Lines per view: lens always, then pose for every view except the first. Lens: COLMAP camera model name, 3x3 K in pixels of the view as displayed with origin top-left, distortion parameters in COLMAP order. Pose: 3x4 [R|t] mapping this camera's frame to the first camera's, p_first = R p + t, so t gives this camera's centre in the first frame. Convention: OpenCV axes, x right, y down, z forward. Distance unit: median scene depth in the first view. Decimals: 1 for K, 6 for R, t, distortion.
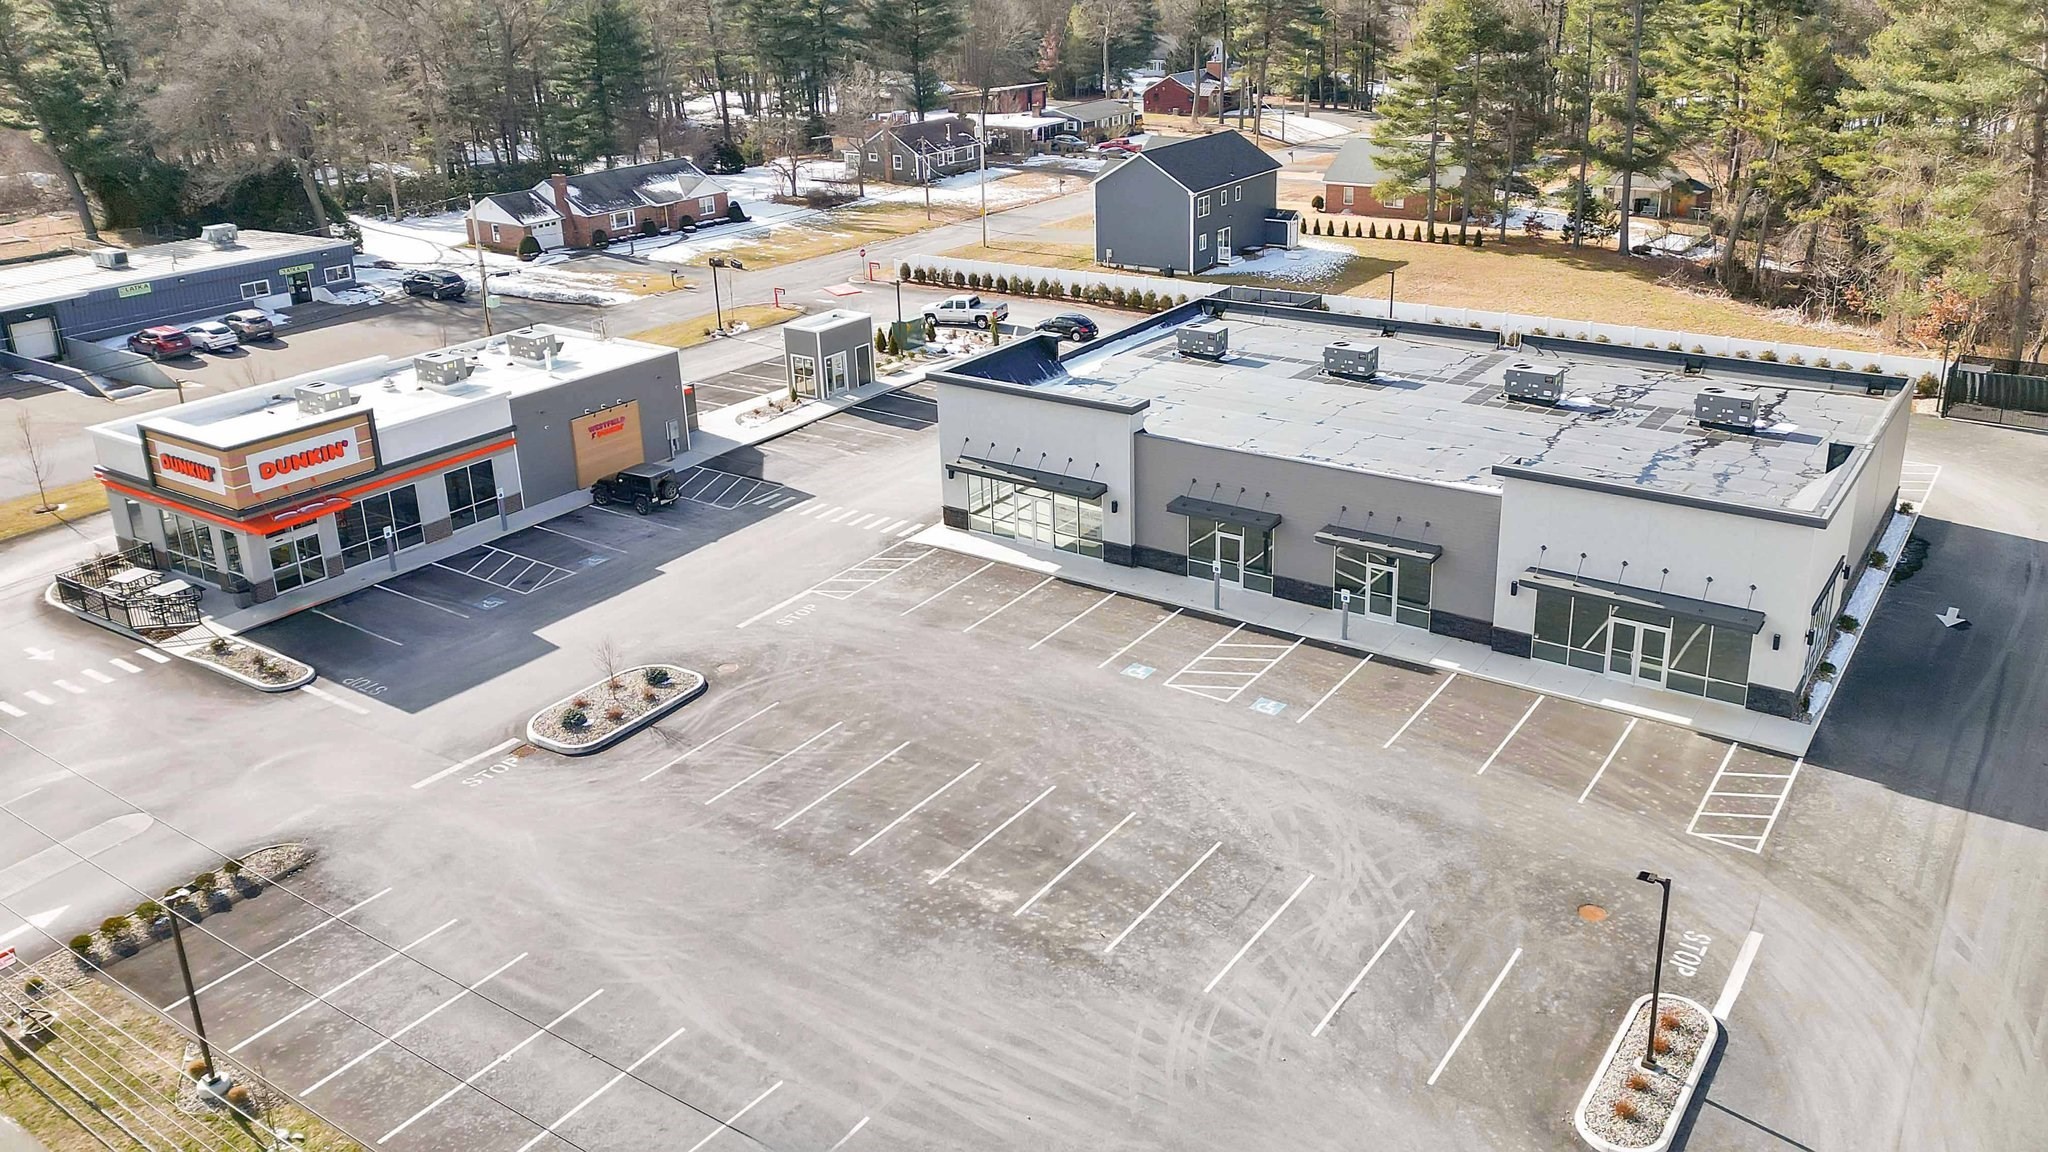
lens RADIAL K [[1571.9, 0, 1107.2], [0, 1571.9, 480.6], [0, 0, 1]] dist [0.081276, -0.082152]
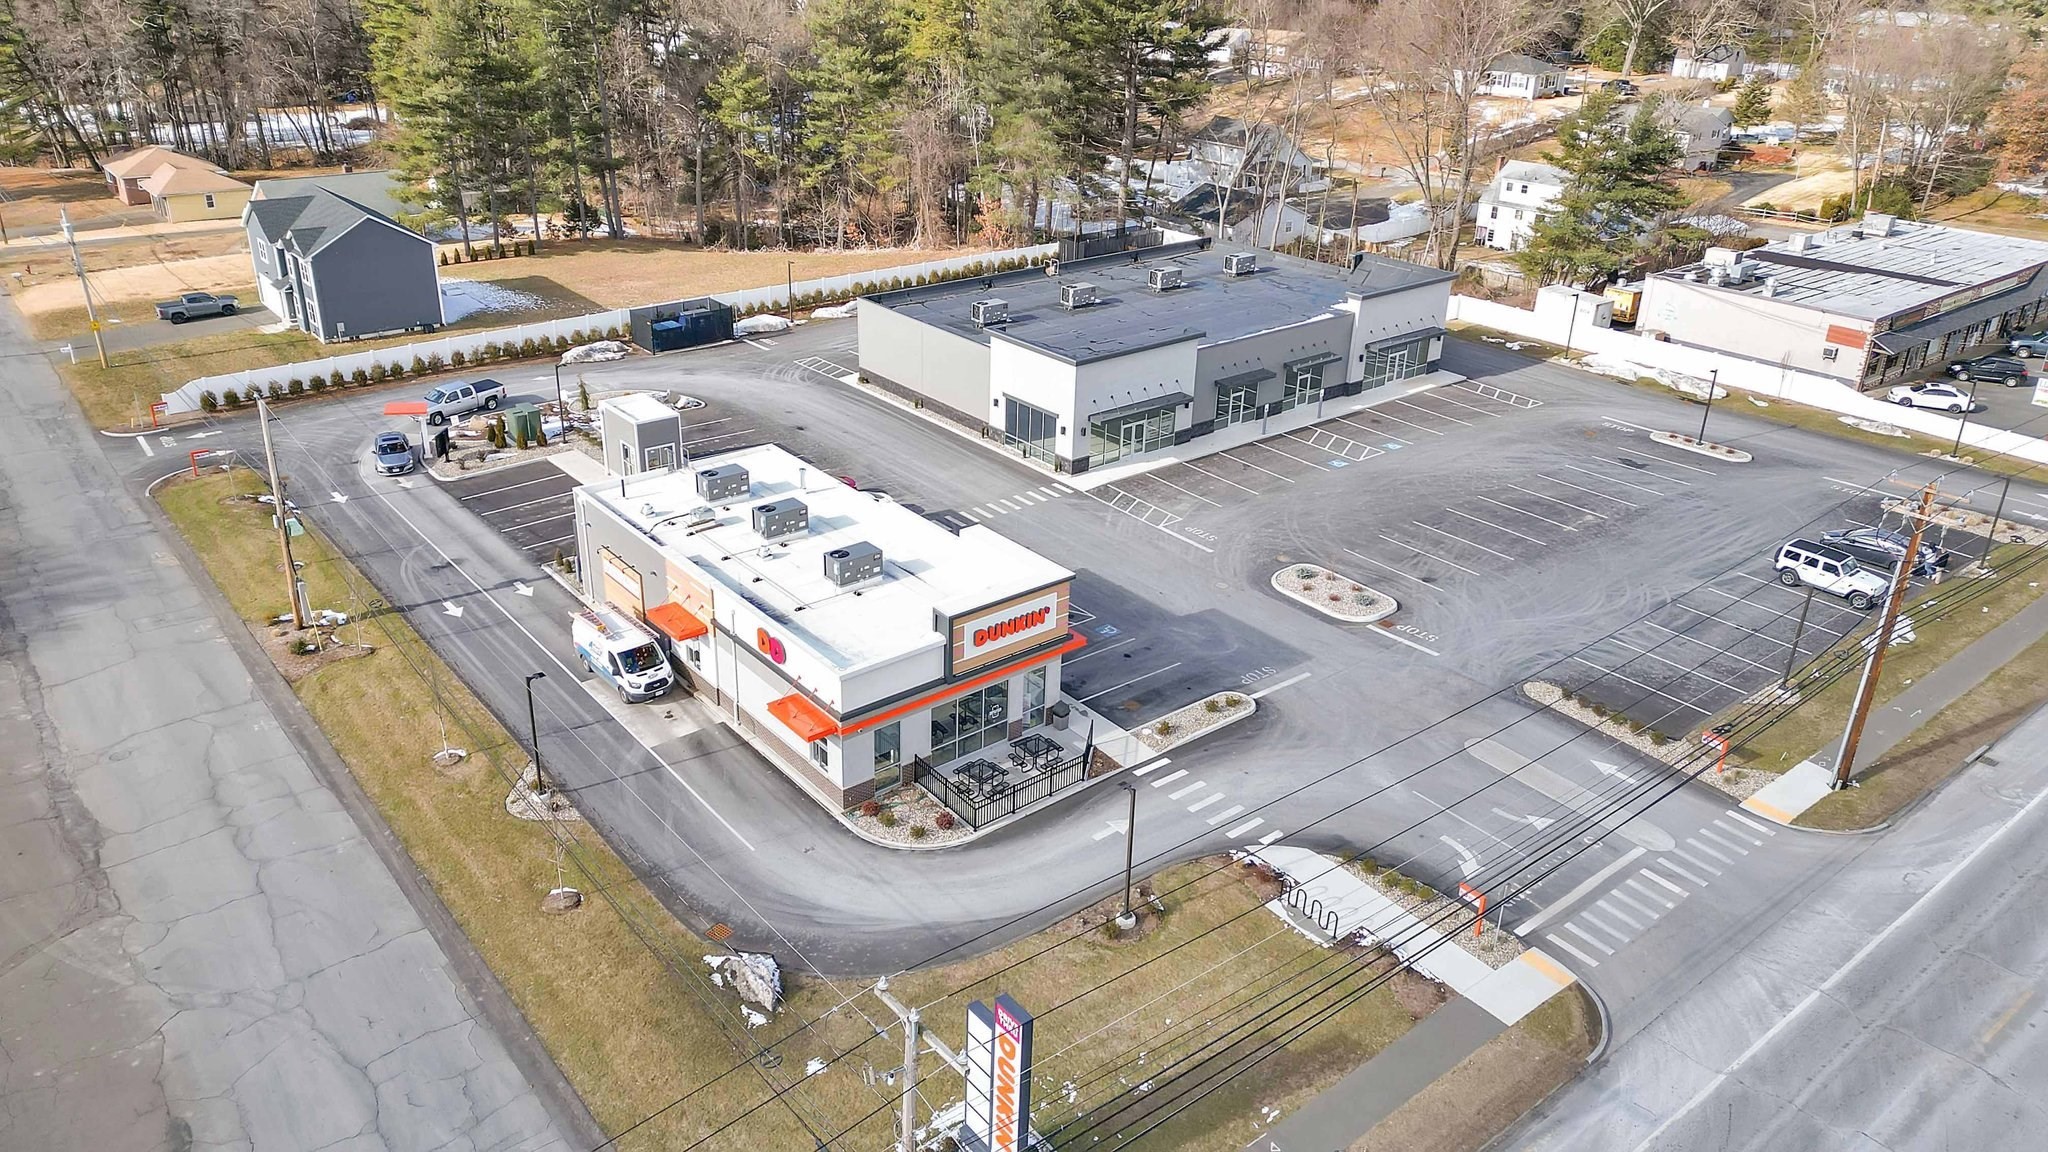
lens RADIAL K [[1414.6, 0, 979.3], [0, 1414.6, 480.7], [0, 0, 1]] dist [0.076878, -0.091496]
pose [[0.331159, -0.329923, 0.884016, -1.370116], [0.289608, 0.927199, 0.237550, -0.315802], [-0.898032, 0.177351, 0.402598, 0.674250]]
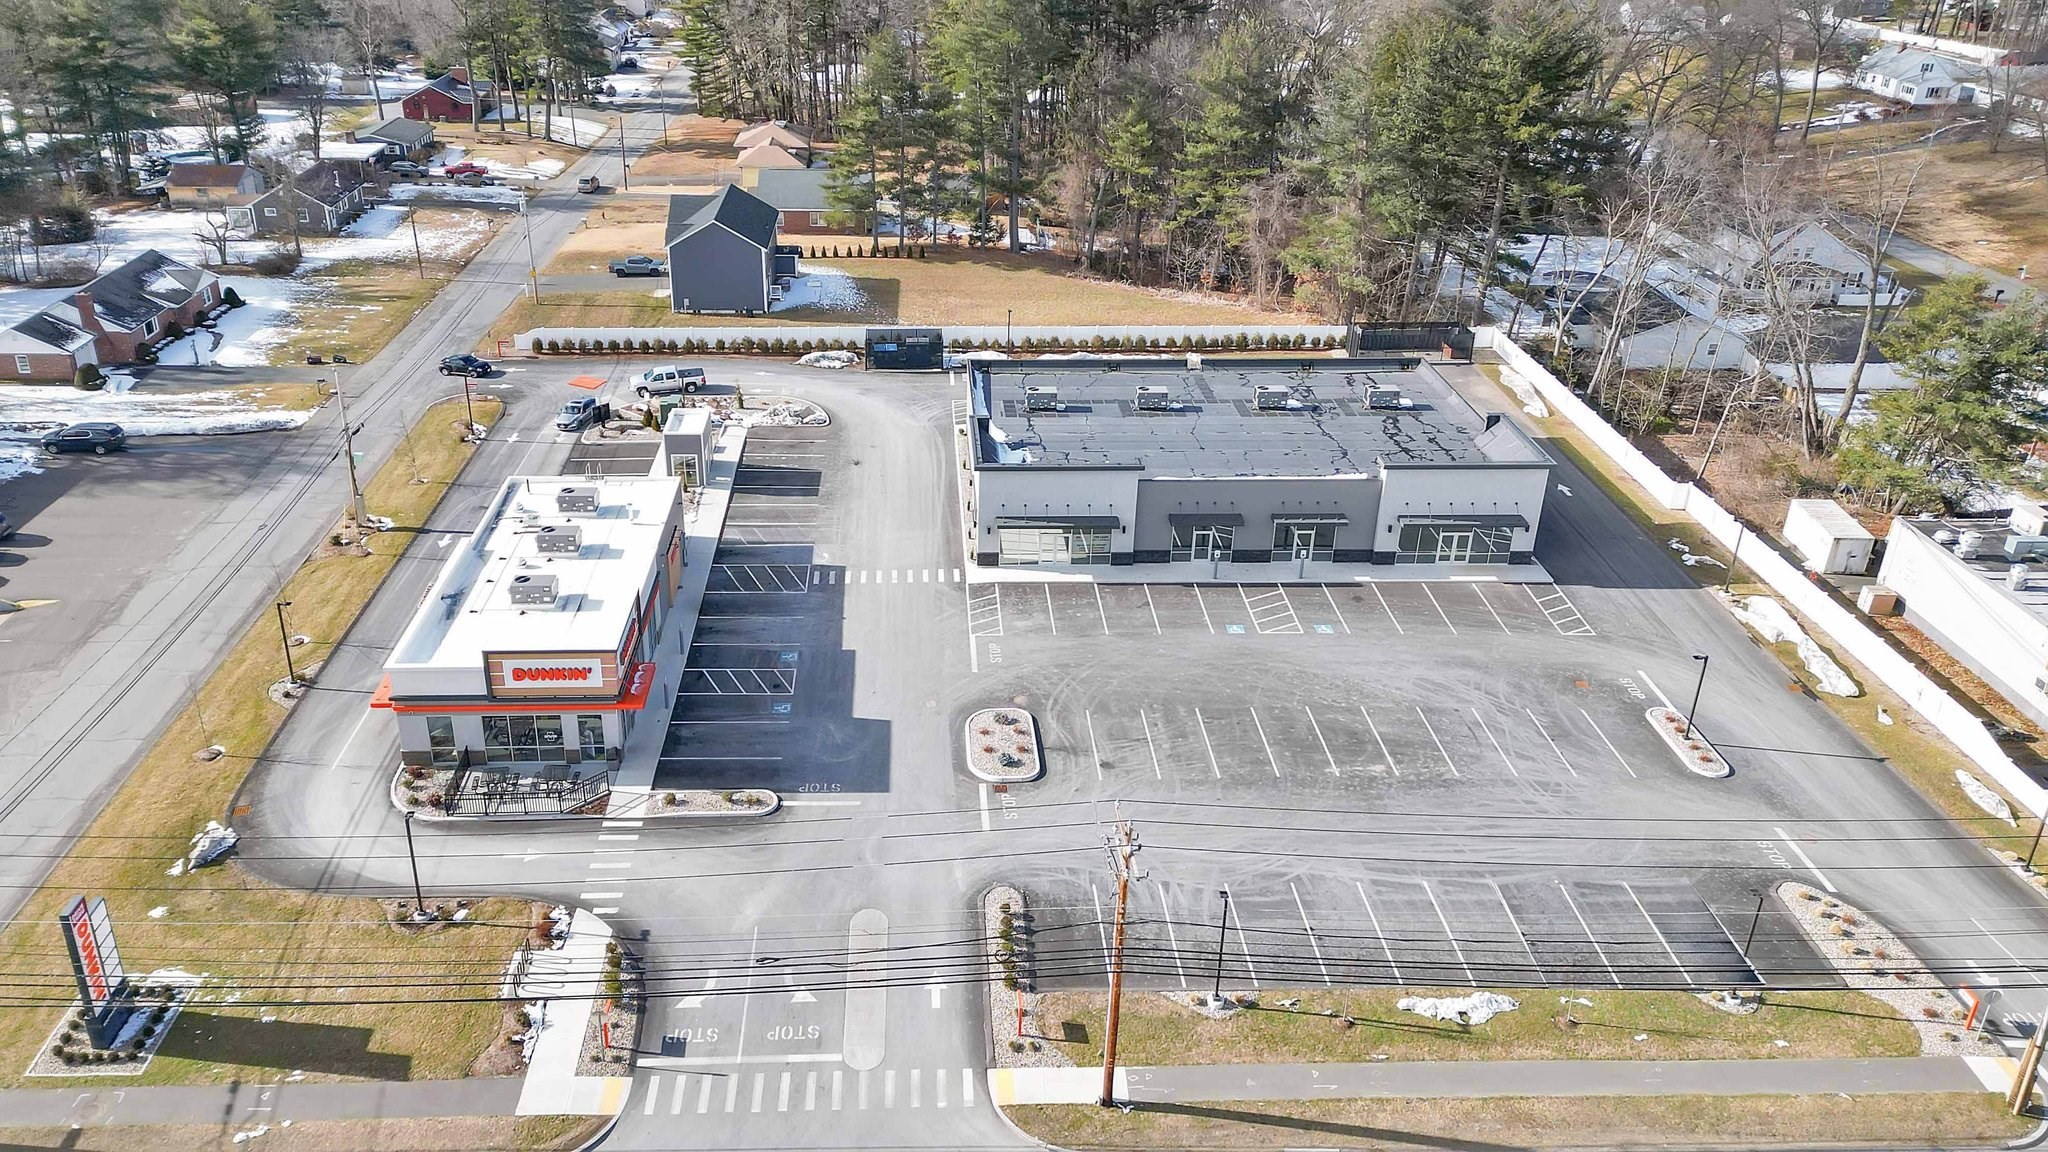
lens RADIAL K [[1414.6, 0, 979.3], [0, 1414.6, 480.7], [0, 0, 1]] dist [0.076878, -0.091496]
pose [[0.817108, -0.209084, 0.537233, -0.890405], [0.160694, 0.977582, 0.136054, -0.254566], [-0.553636, -0.024841, 0.832388, -0.076743]]
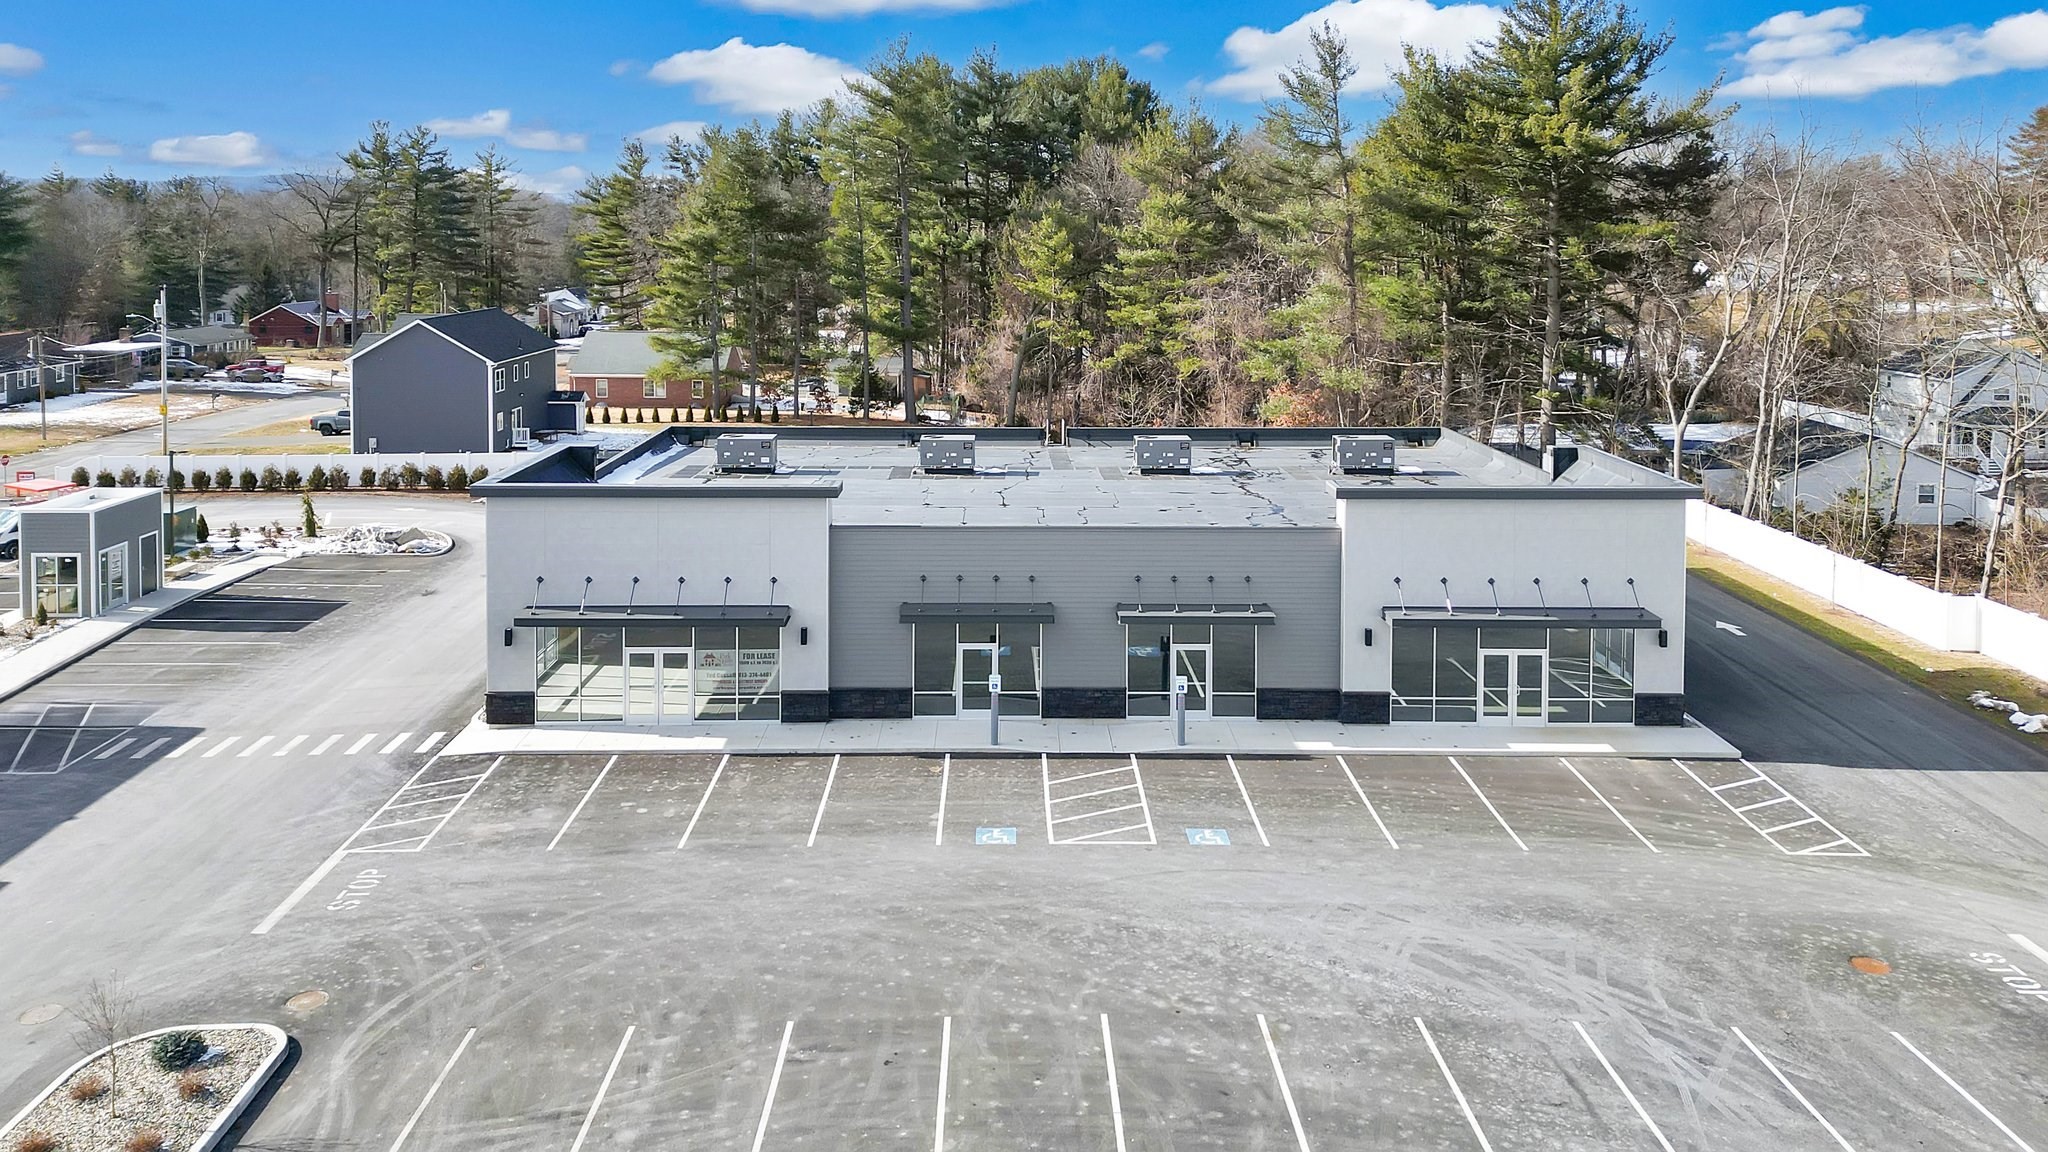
lens RADIAL K [[1455.8, 0, 1029.4], [0, 1455.8, 346.8], [0, 0, 1]] dist [0.062333, -0.041138]
pose [[0.828721, -0.017671, 0.559384, -0.296294], [0.162271, 0.964153, -0.209945, 0.048059], [-0.535622, 0.264758, 0.801881, 0.391385]]
